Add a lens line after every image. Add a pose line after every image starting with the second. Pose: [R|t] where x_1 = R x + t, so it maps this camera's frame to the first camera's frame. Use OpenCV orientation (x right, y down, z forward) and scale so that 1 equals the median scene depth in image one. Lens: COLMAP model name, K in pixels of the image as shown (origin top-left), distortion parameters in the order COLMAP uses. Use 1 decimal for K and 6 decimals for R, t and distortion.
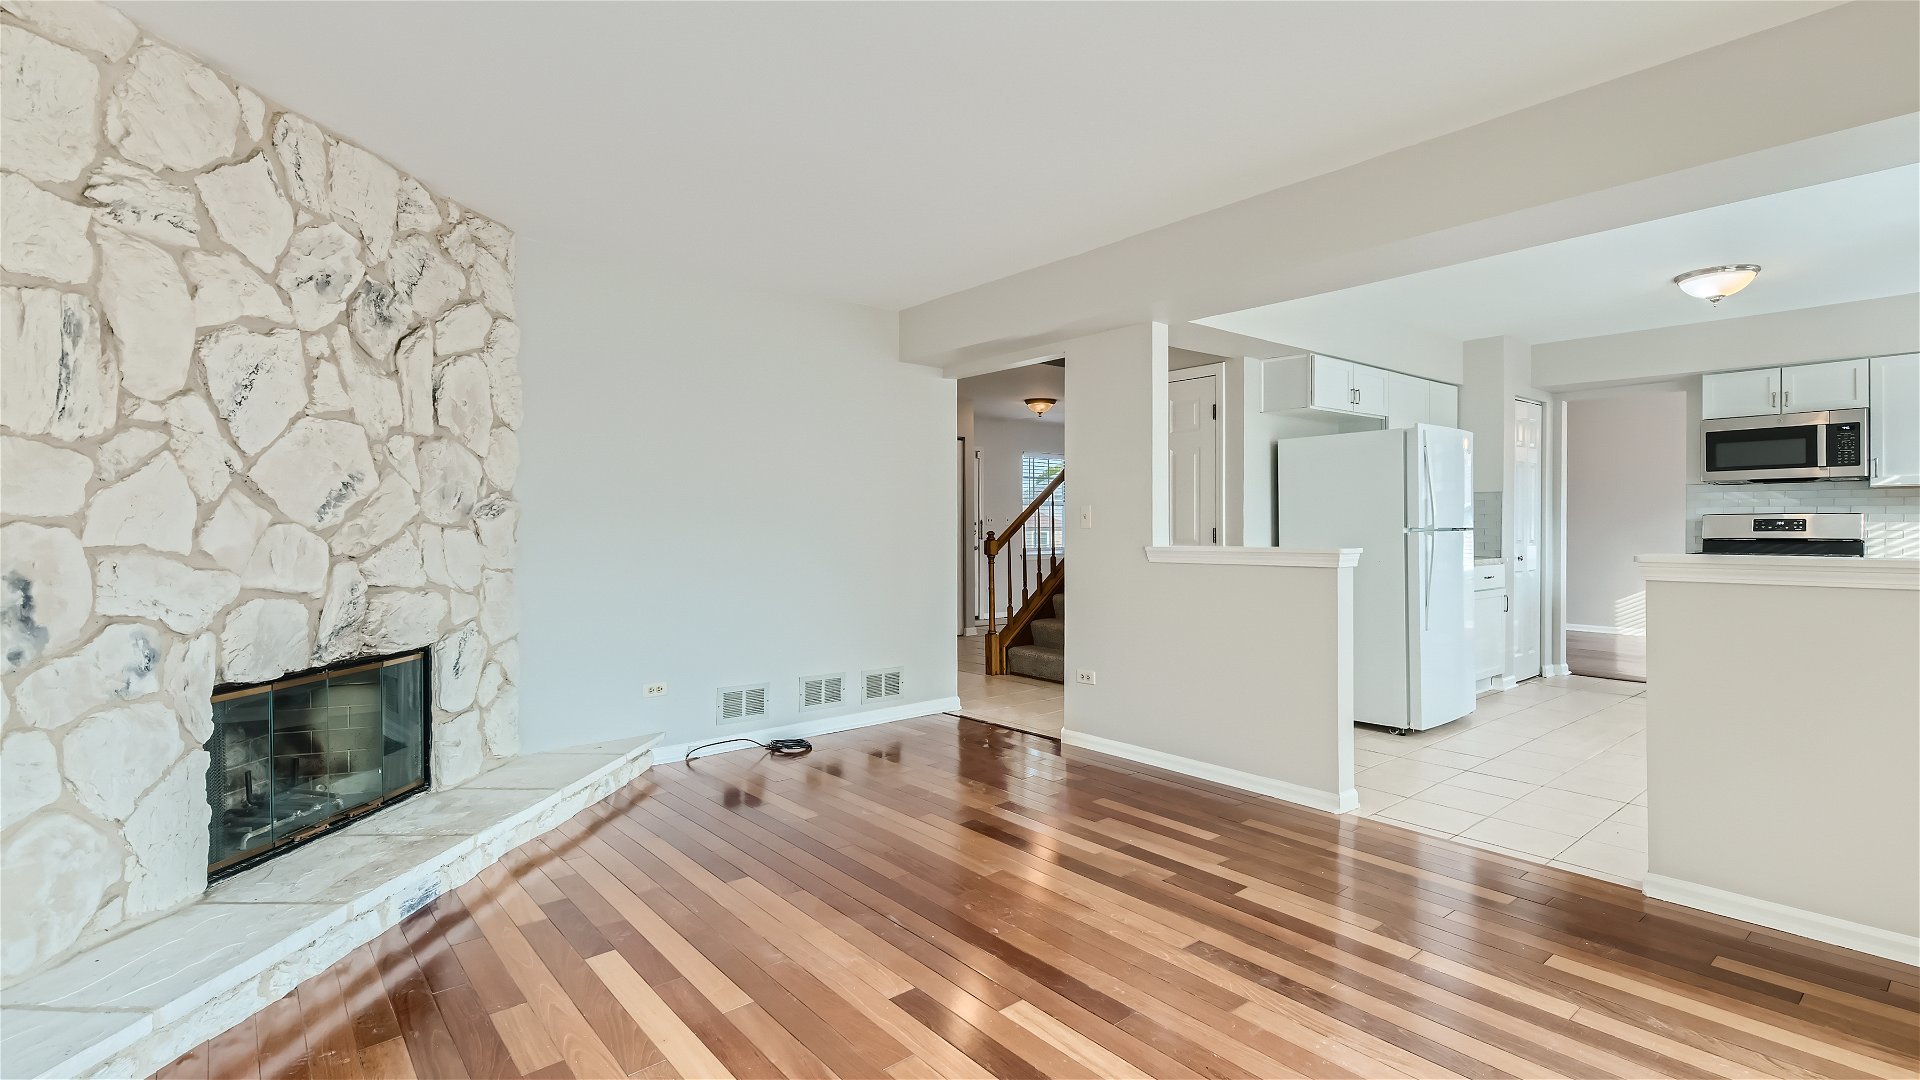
lens RADIAL K [[830.1, 0, 959.4], [0, 830.1, 527.5], [0, 0, 1]] dist [-0.018266, -0.000376]
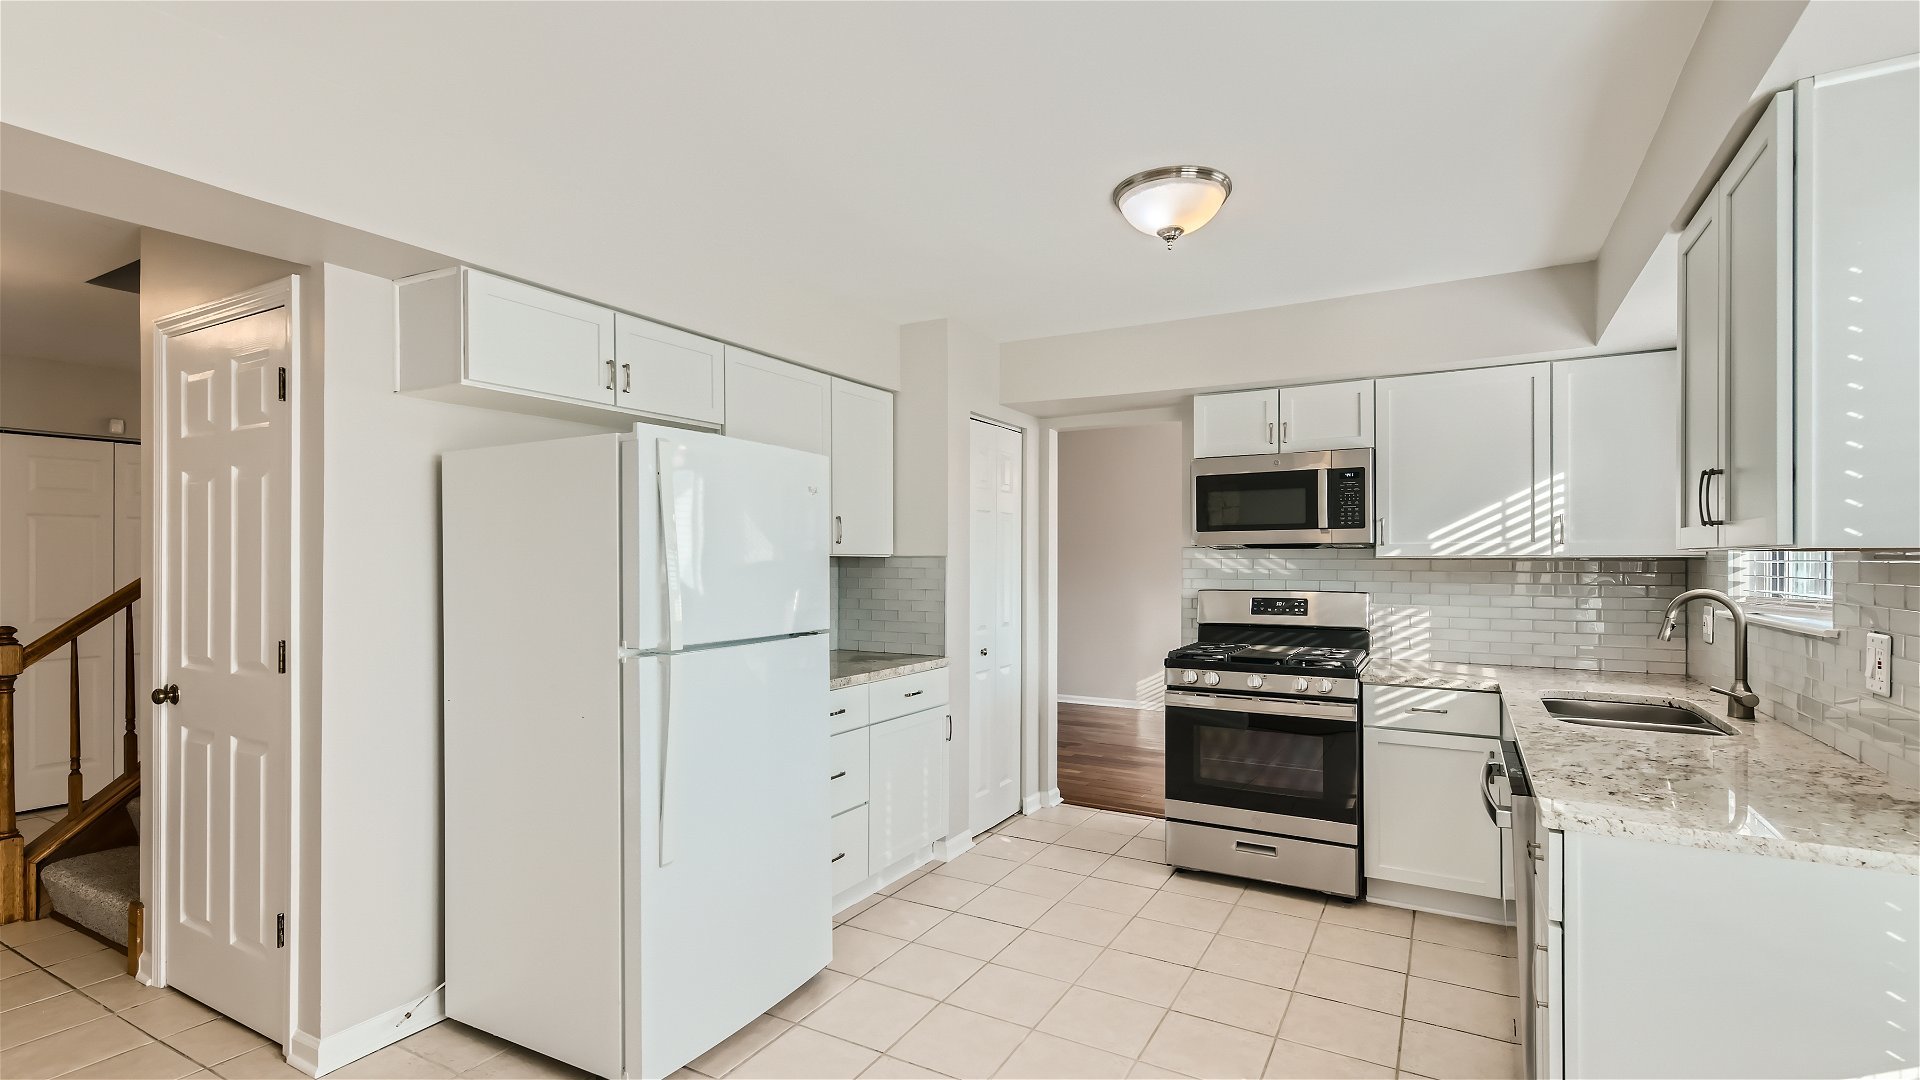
lens RADIAL K [[842.9, 0, 970.5], [0, 842.9, 552.7], [0, 0, 1]] dist [0.002530, -0.000019]
pose [[0.920456, 0.007667, 0.390772, 0.473451], [-0.001740, 0.999878, -0.015520, -0.040522], [-0.390843, 0.013605, 0.920357, 0.427492]]
